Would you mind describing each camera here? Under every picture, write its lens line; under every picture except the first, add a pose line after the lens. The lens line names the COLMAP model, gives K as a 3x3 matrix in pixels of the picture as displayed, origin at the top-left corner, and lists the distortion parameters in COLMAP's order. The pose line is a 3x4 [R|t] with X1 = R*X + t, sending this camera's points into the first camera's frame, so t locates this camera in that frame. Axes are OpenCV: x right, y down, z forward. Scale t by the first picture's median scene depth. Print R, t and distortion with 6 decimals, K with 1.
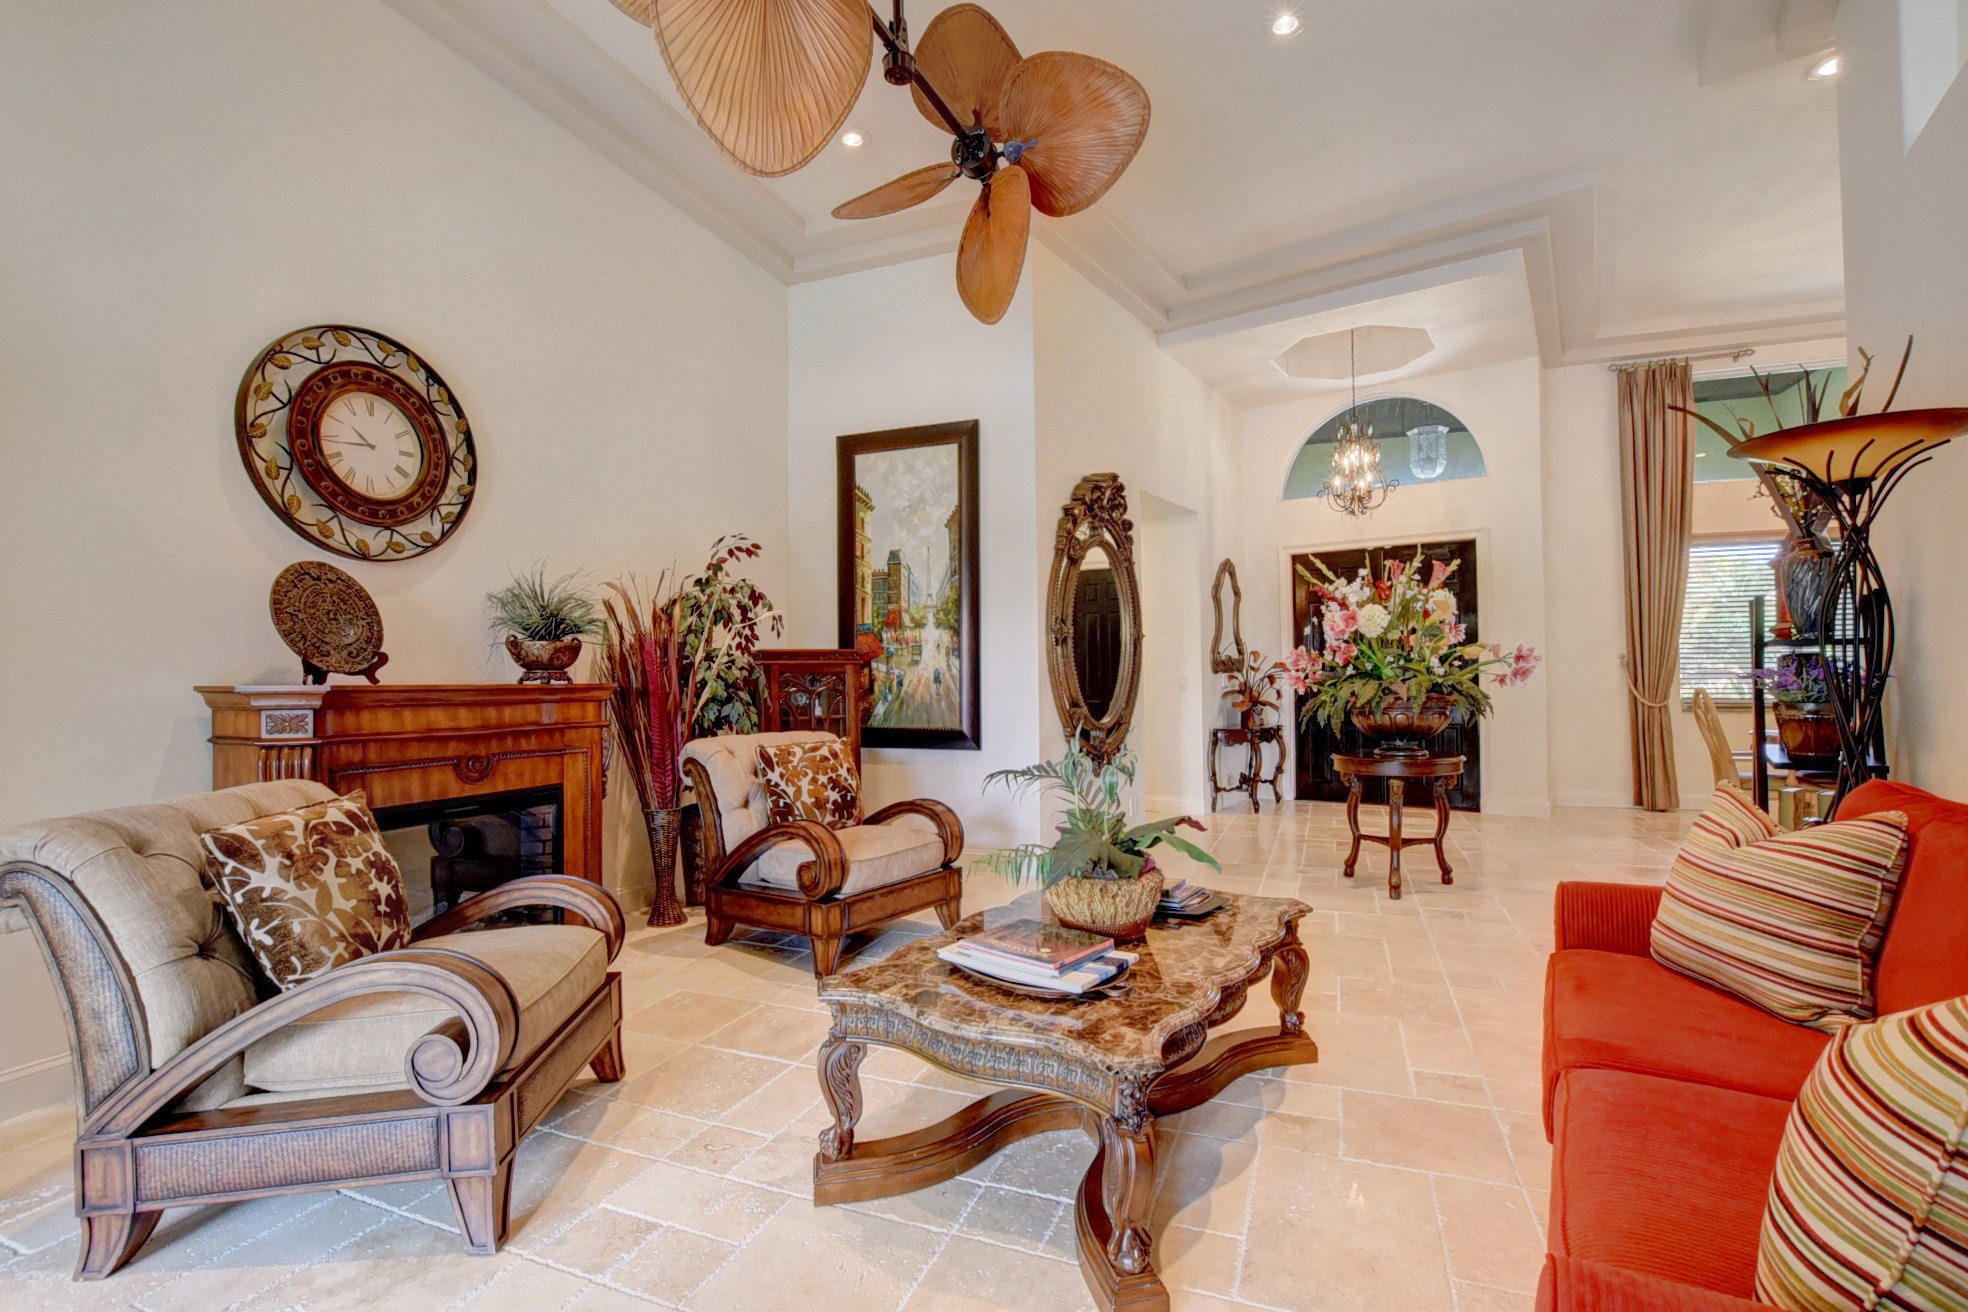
lens RADIAL K [[877.0, 0, 990.7], [0, 877.0, 670.9], [0, 0, 1]] dist [-0.030794, 0.000079]
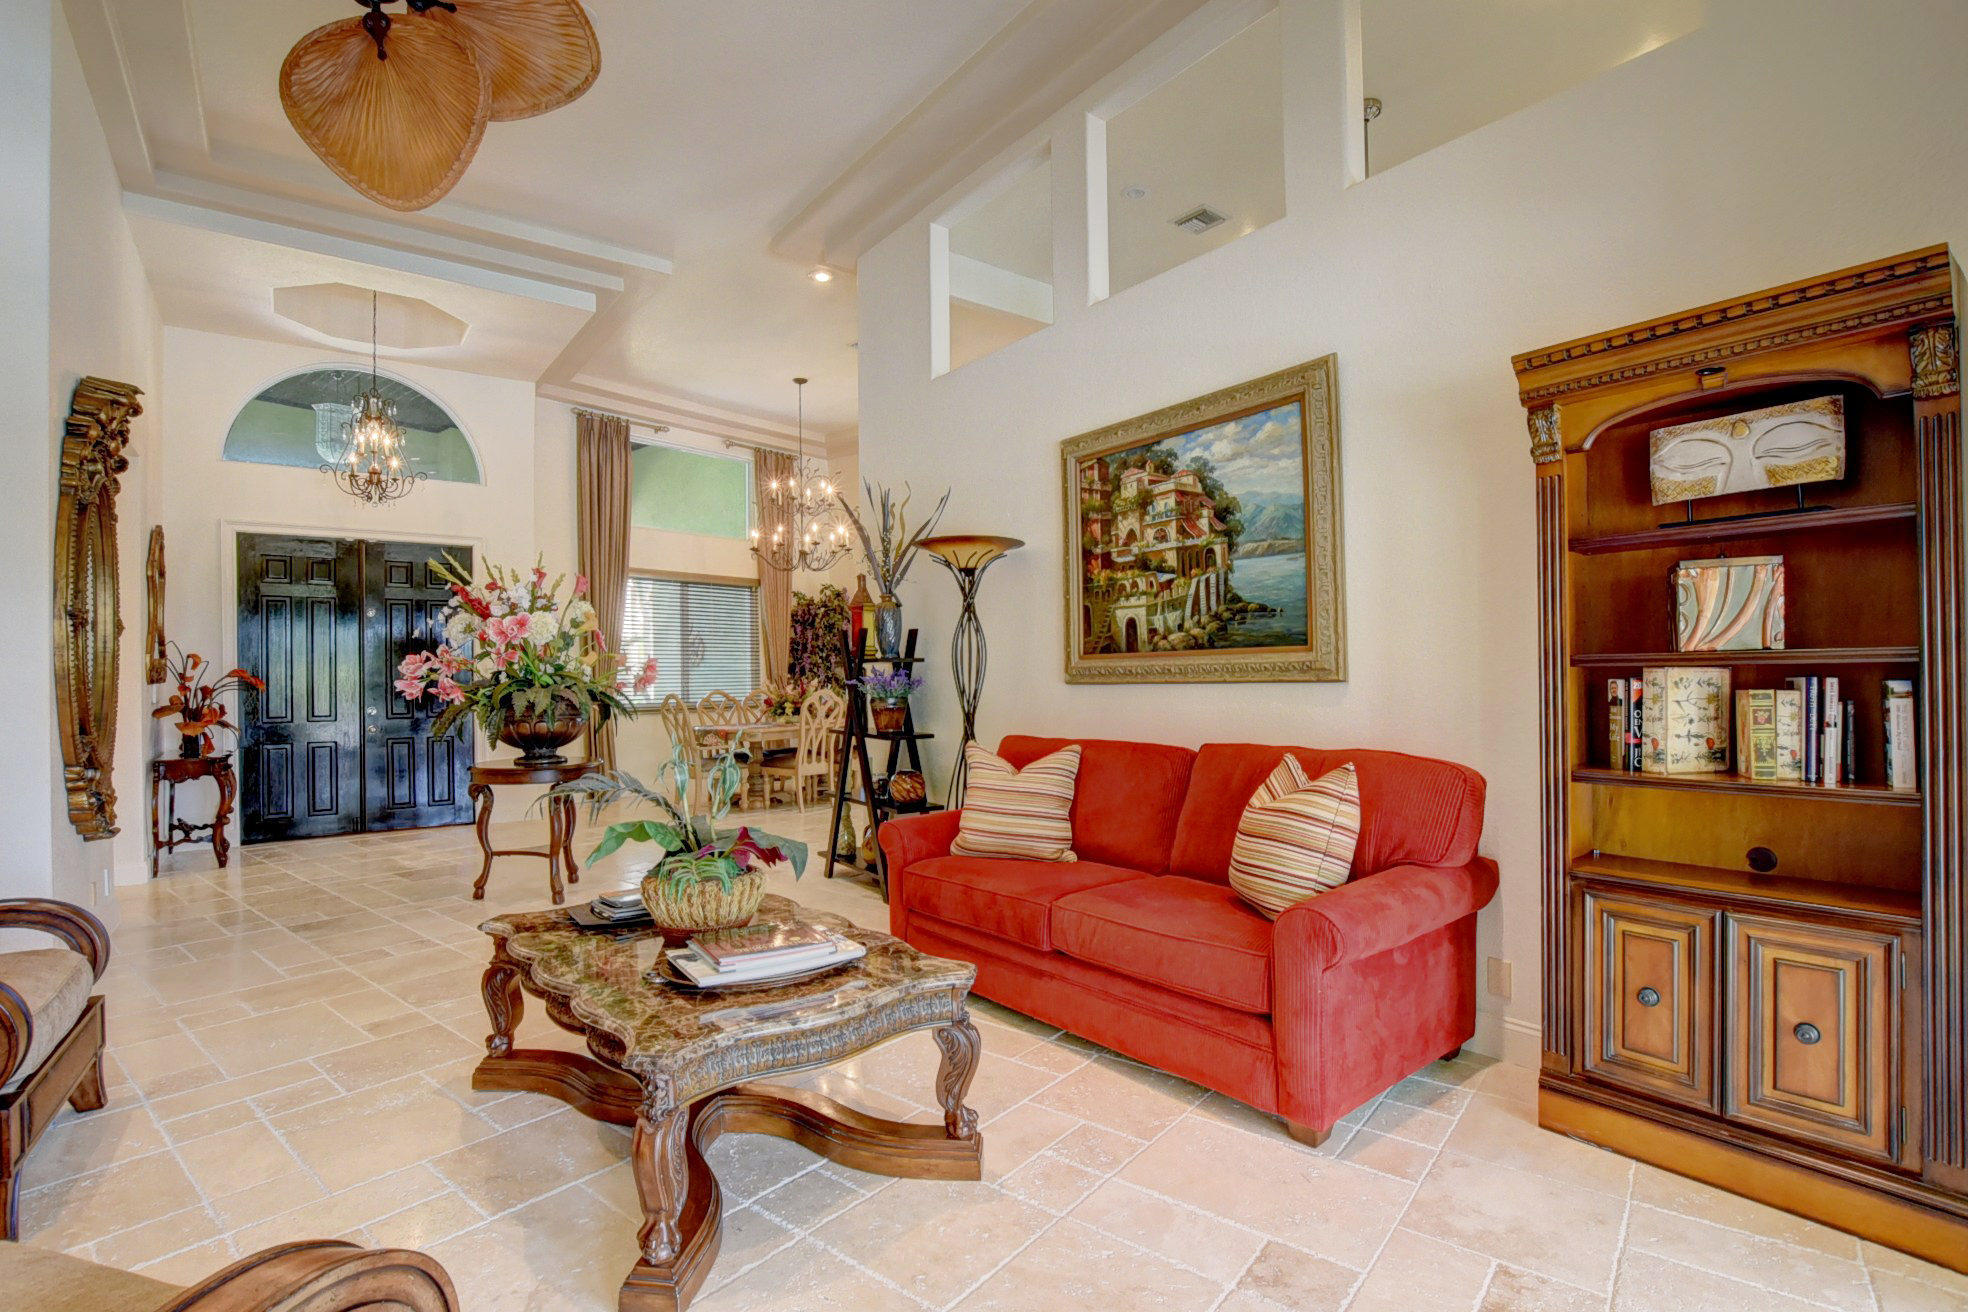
lens RADIAL K [[924.1, 0, 984.6], [0, 924.1, 669.7], [0, 0, 1]] dist [-0.000685, -0.000169]
pose [[0.309470, 0.010352, 0.950853, -0.811175], [0.003874, 0.999919, -0.012146, 0.008104], [-0.950901, 0.007442, 0.309405, 0.379401]]
